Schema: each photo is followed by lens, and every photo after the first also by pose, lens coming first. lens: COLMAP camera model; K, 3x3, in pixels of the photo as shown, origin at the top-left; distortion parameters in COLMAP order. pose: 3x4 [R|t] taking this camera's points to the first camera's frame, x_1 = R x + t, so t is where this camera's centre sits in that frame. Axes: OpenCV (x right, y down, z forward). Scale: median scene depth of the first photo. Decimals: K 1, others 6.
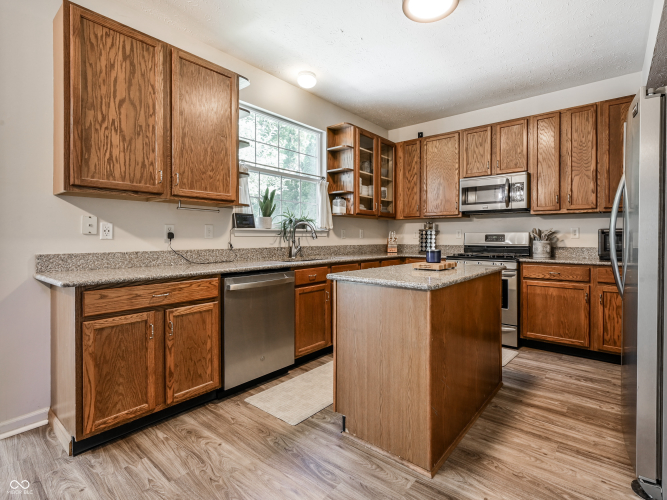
lens RADIAL K [[328.8, 0, 365.3], [0, 328.8, 237.3], [0, 0, 1]] dist [-0.001503, 0.000313]
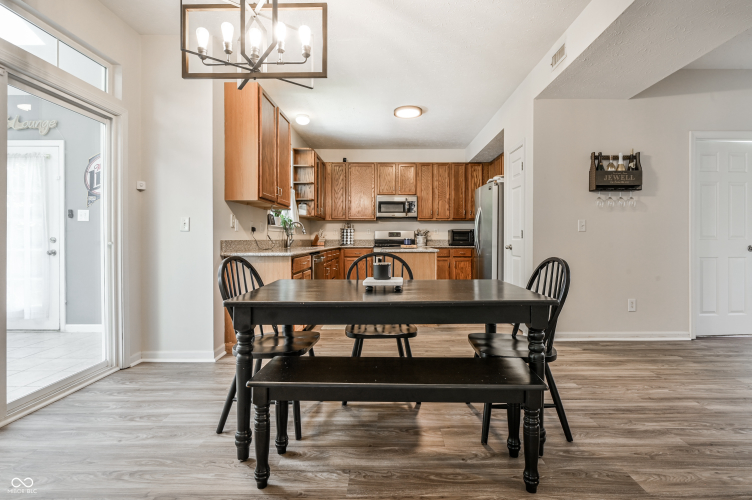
lens RADIAL K [[368.8, 0, 387.5], [0, 368.8, 240.8], [0, 0, 1]] dist [-0.001622, -0.000134]
pose [[0.799834, -0.003834, 0.600209, -0.726950], [-0.000005, 0.999980, 0.006395, 0.021881], [-0.600221, -0.005118, 0.799818, -0.411570]]
